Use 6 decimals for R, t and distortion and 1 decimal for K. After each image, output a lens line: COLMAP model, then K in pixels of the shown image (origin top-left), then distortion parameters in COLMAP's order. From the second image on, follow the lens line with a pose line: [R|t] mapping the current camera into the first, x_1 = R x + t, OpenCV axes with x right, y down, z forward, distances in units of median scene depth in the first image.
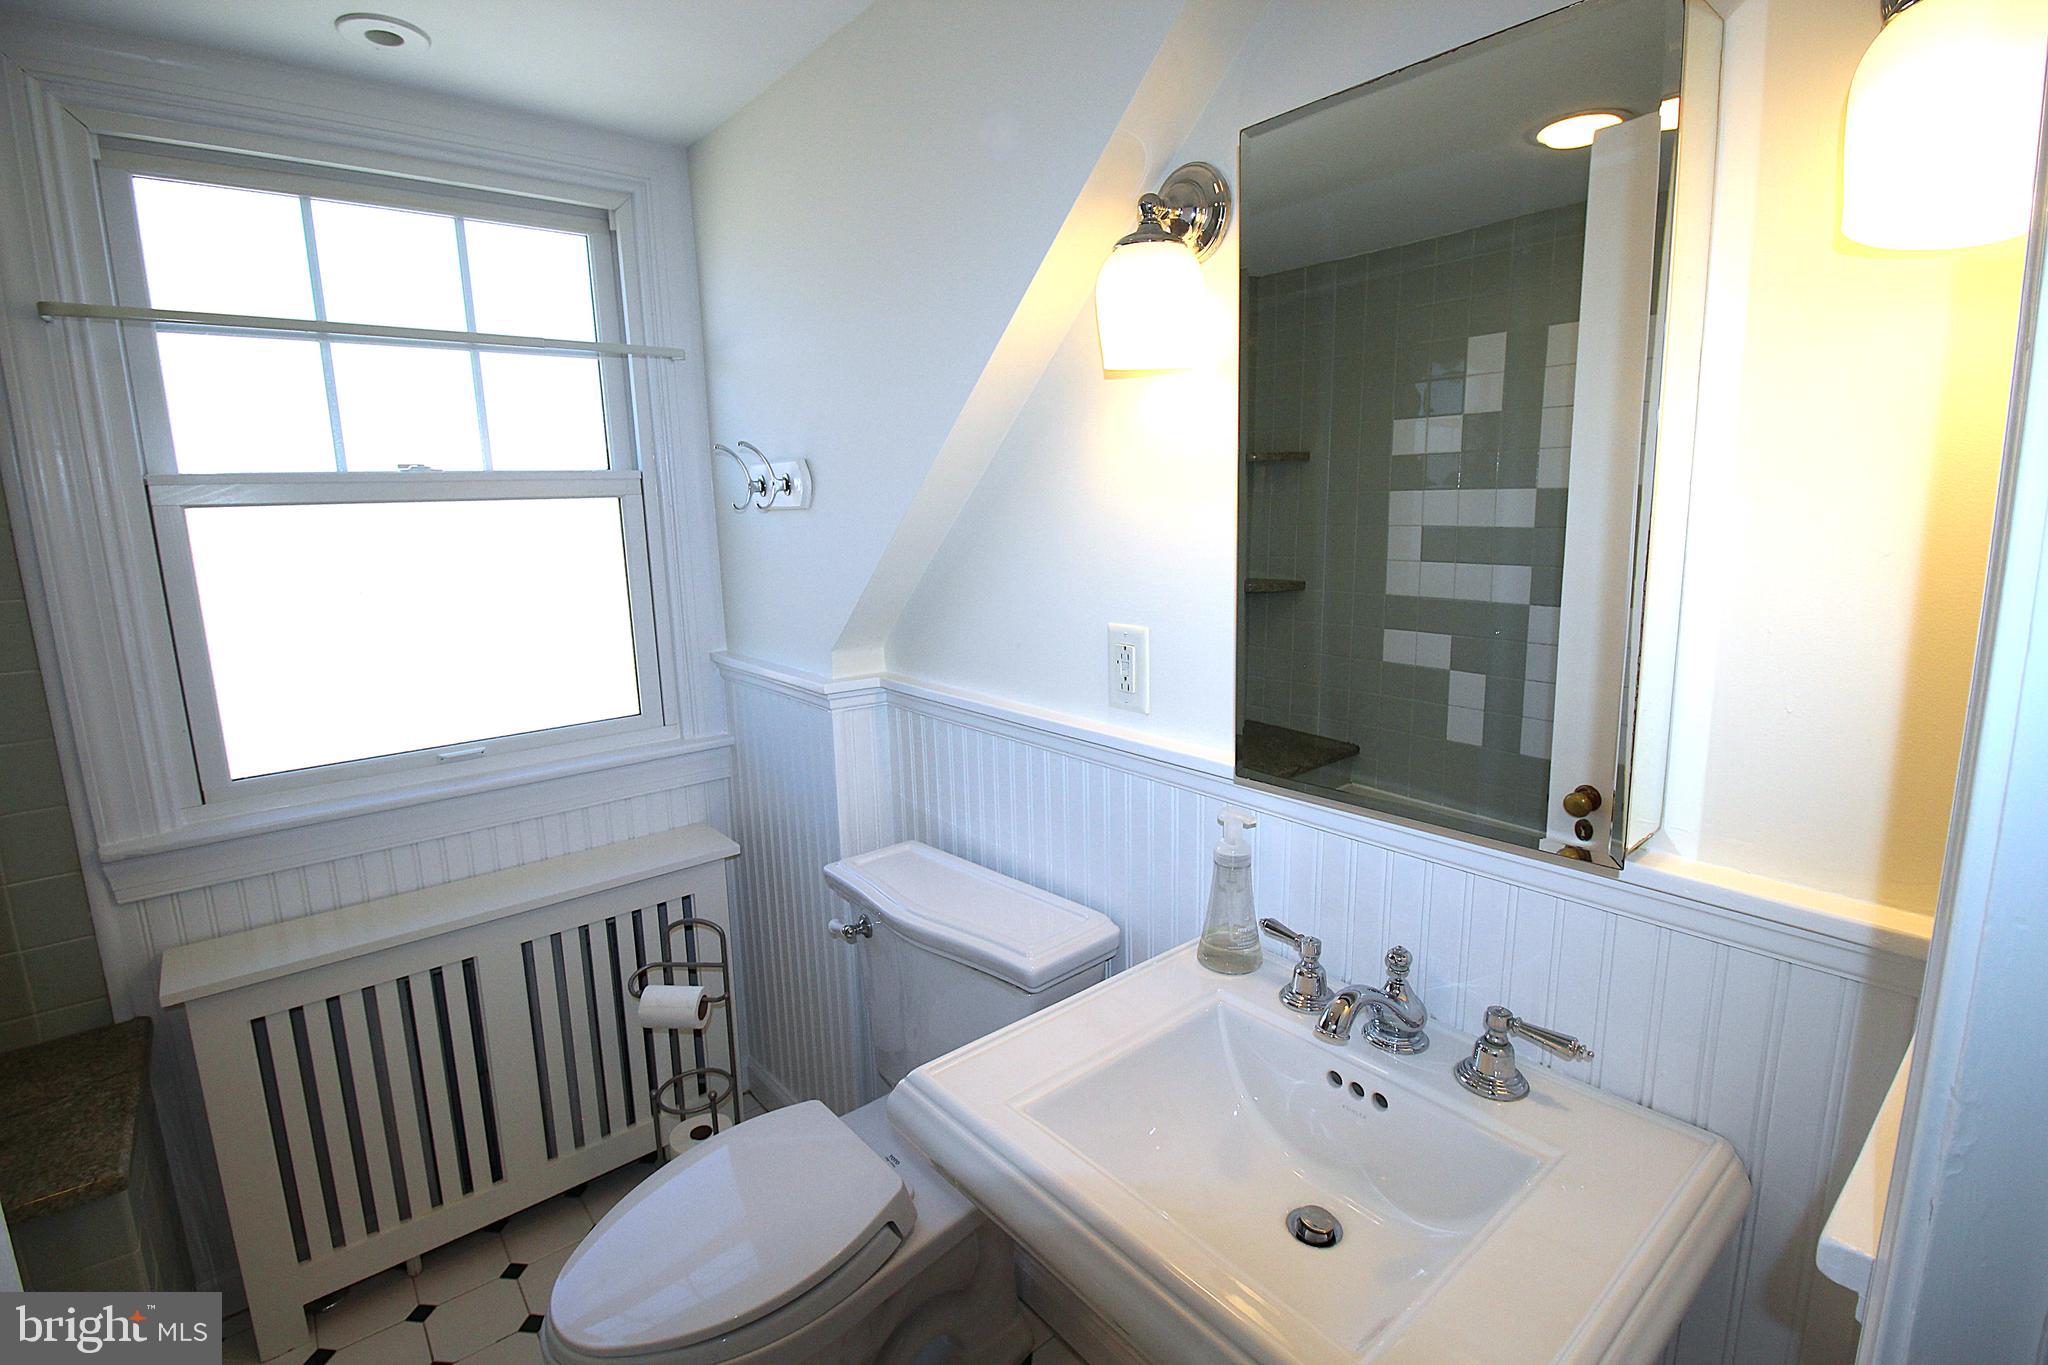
lens RADIAL K [[966.9, 0, 1028.5], [0, 966.9, 662.5], [0, 0, 1]] dist [-0.001114, -0.000027]
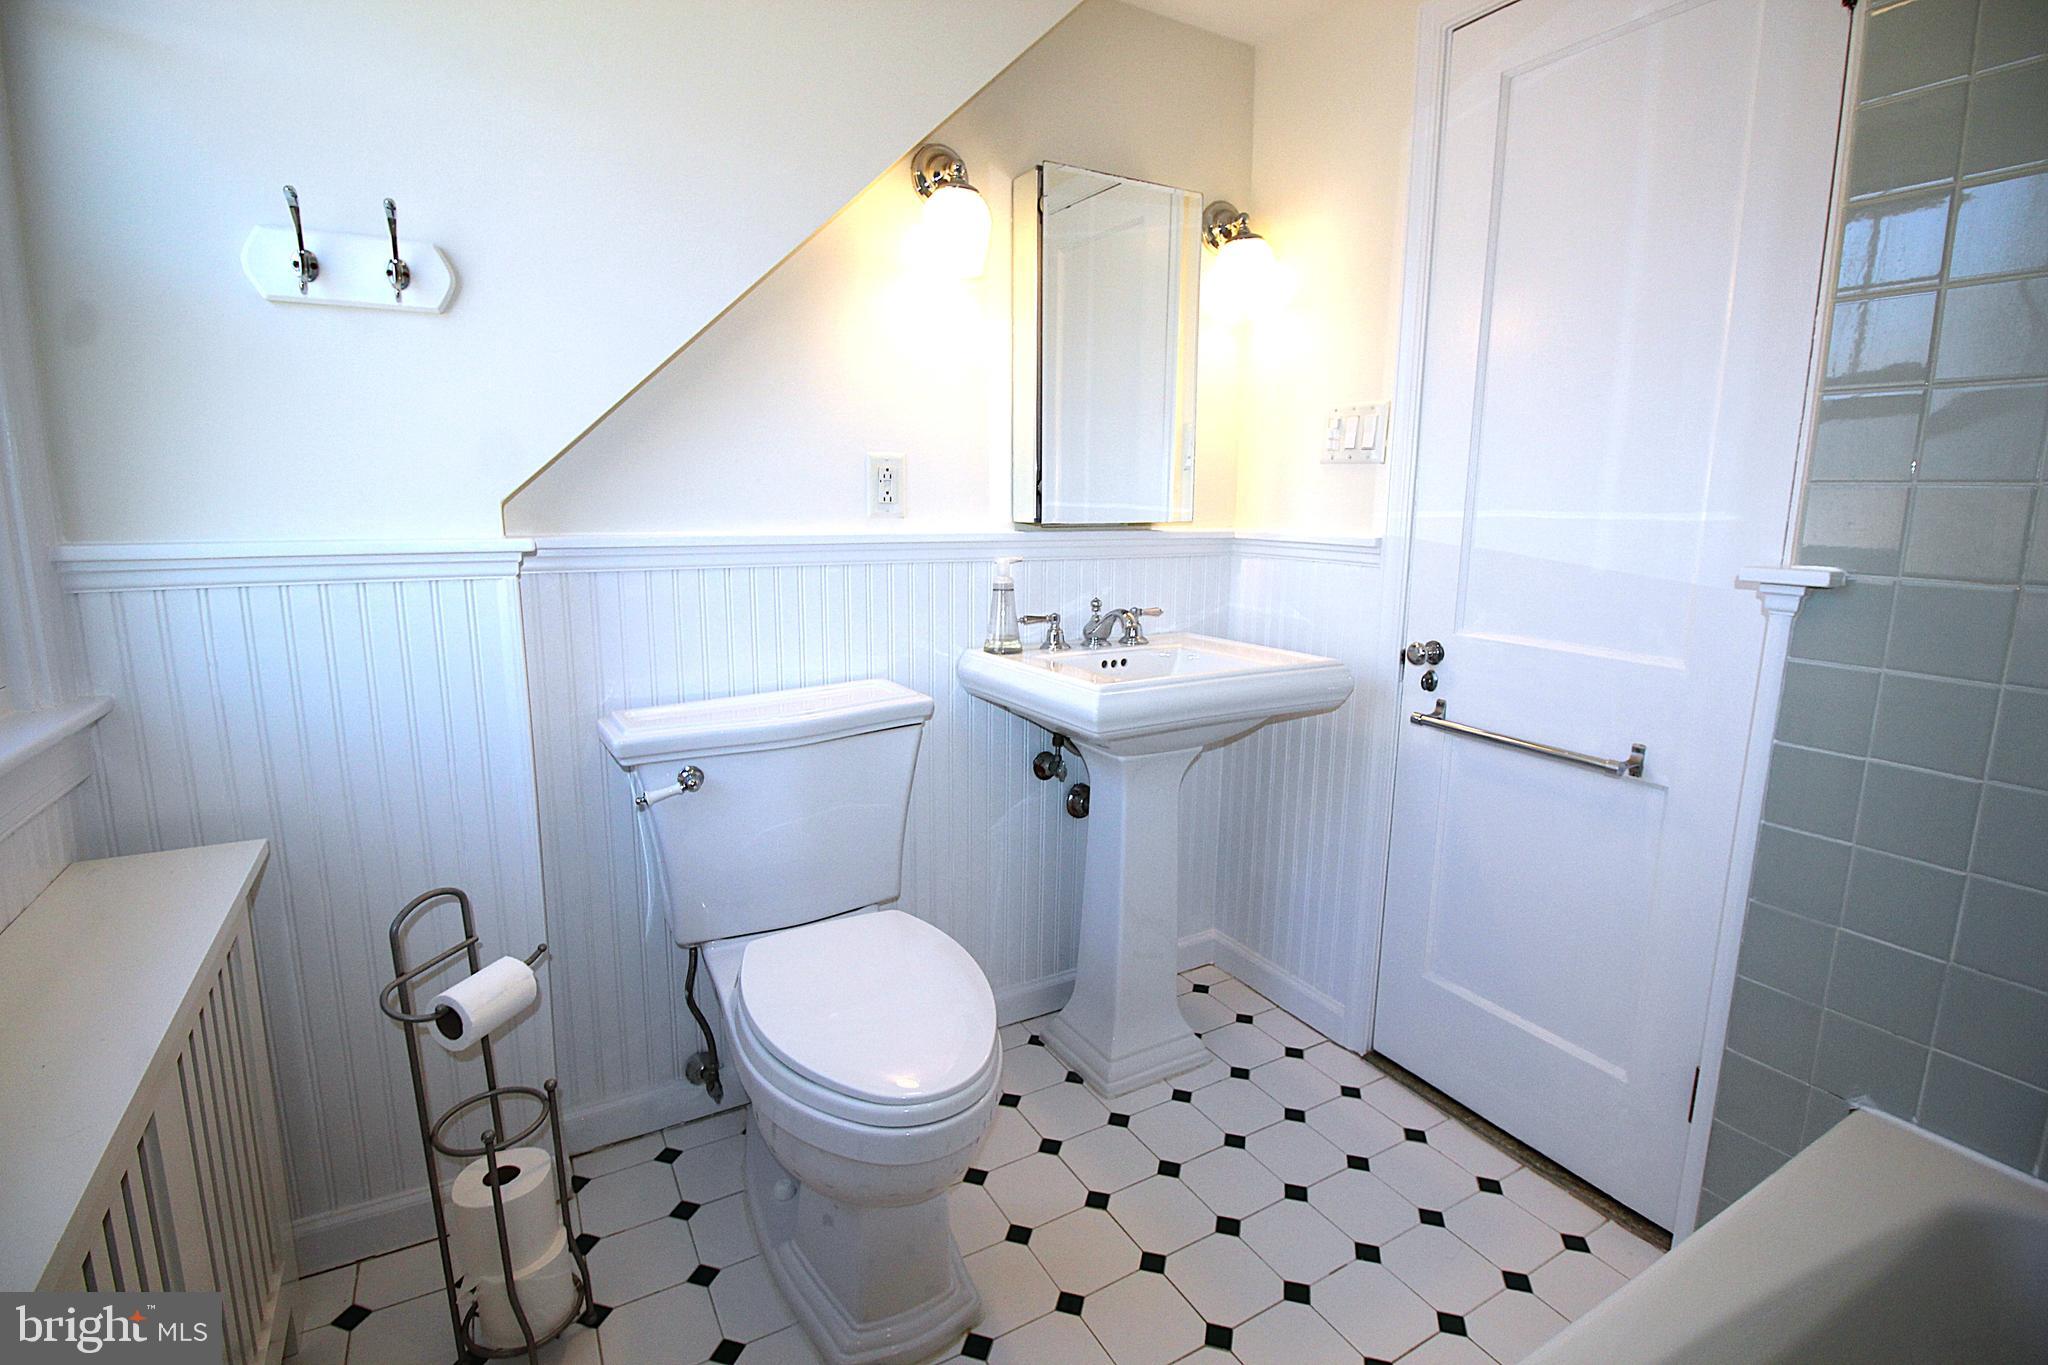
lens RADIAL K [[966.9, 0, 1028.5], [0, 966.9, 662.5], [0, 0, 1]] dist [-0.001114, -0.000027]
pose [[0.149962, -0.119707, 0.981418, -0.954586], [0.166357, 0.981546, 0.094303, 0.120235], [-0.974596, 0.149124, 0.167109, 0.465351]]
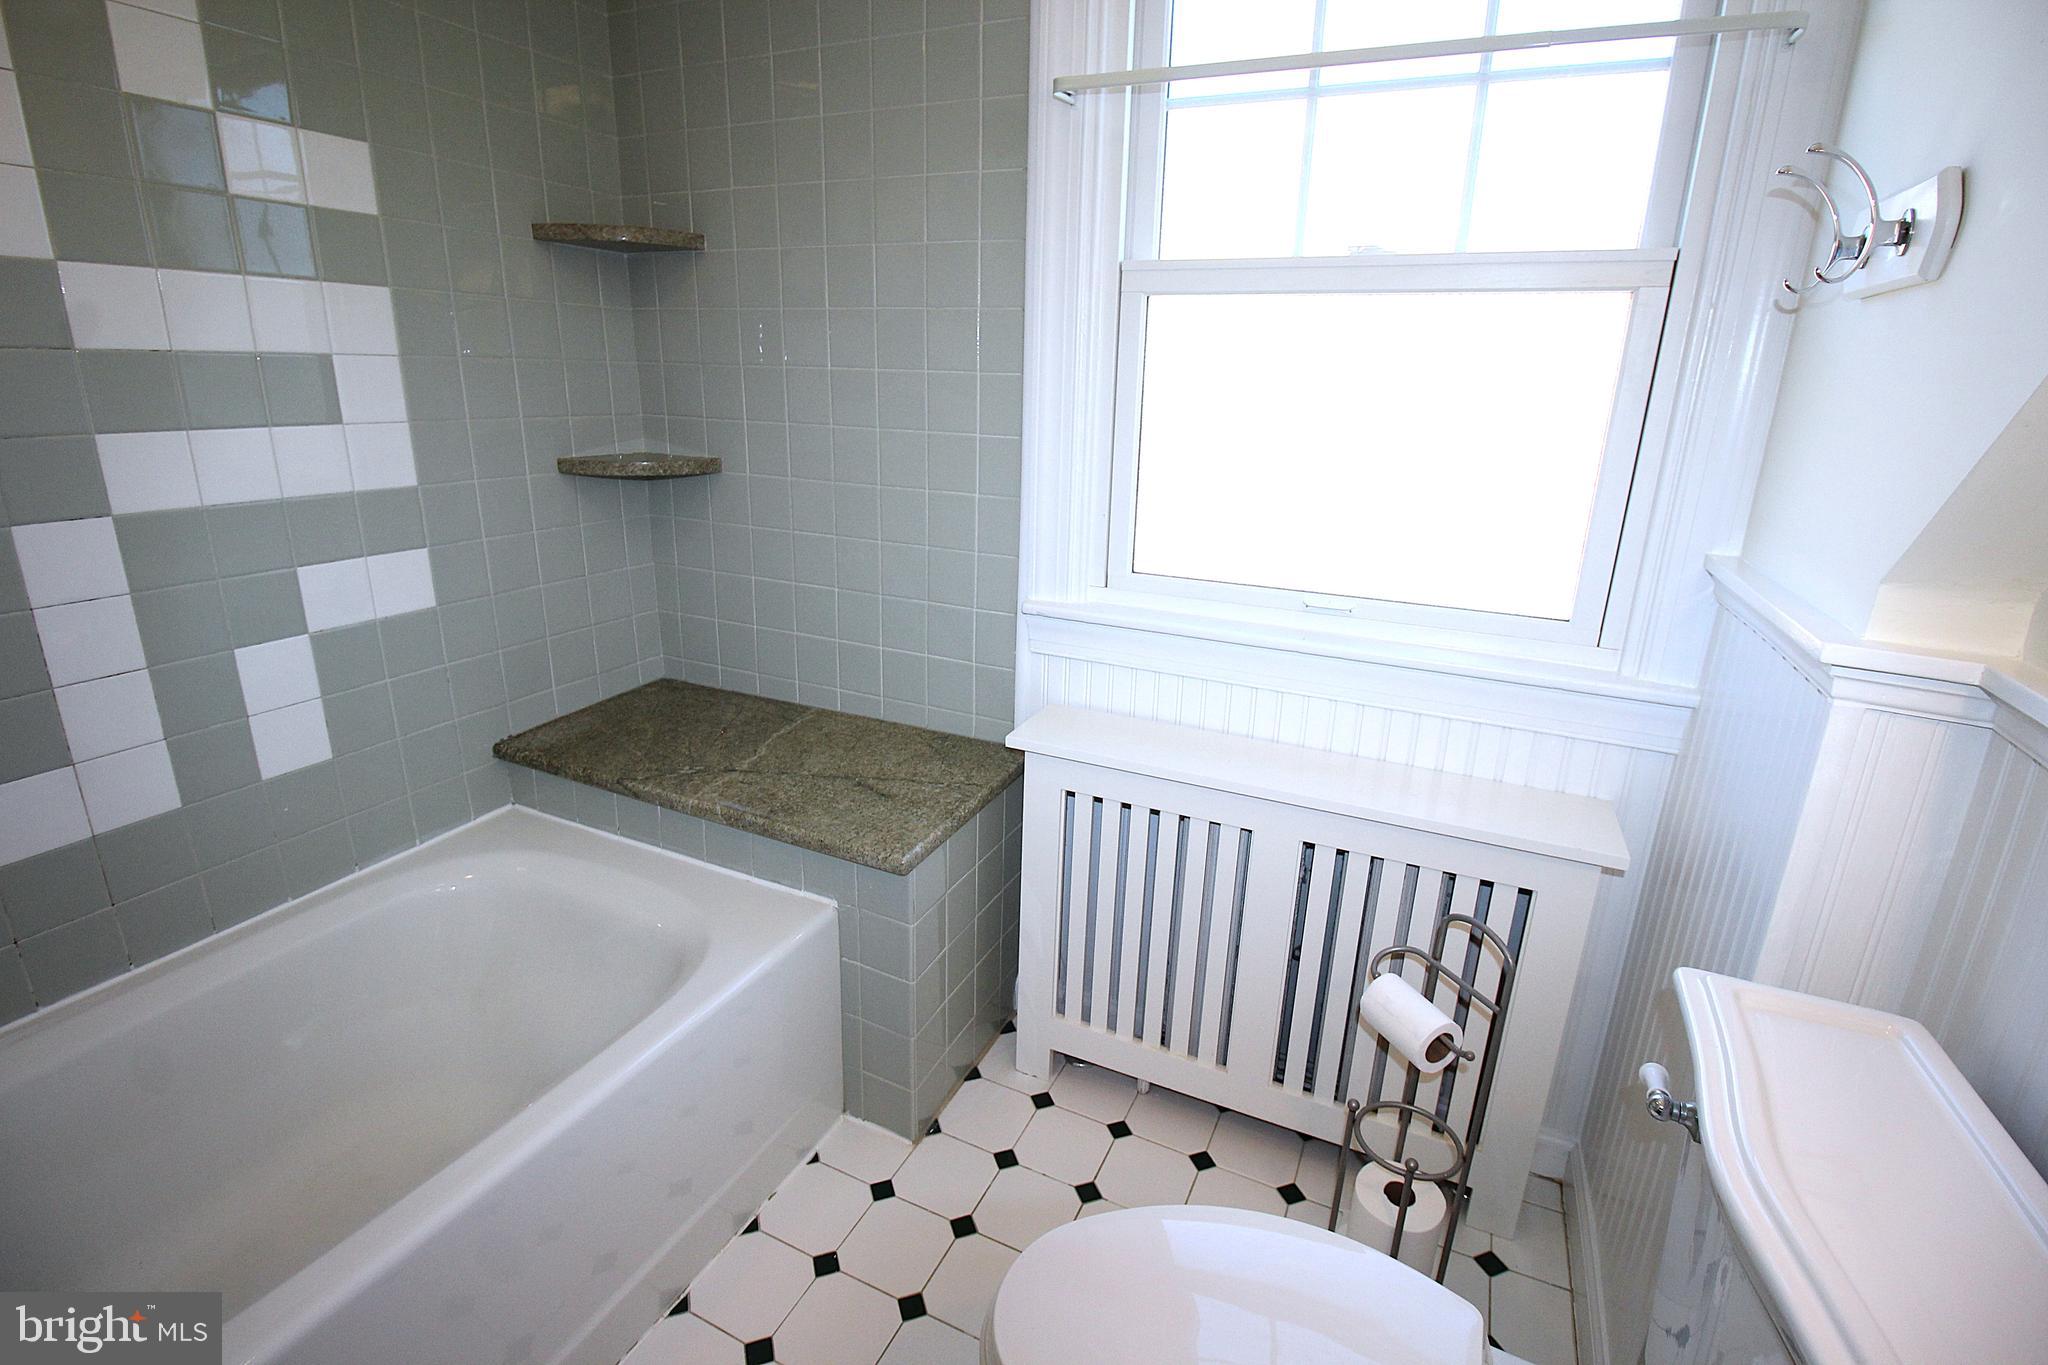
lens RADIAL K [[966.9, 0, 1028.5], [0, 966.9, 662.5], [0, 0, 1]] dist [-0.001114, -0.000027]
pose [[0.429390, 0.295186, -0.853516, 0.042126], [-0.199387, 0.952741, 0.229194, -0.000335], [0.880834, 0.071766, 0.467954, 0.397801]]
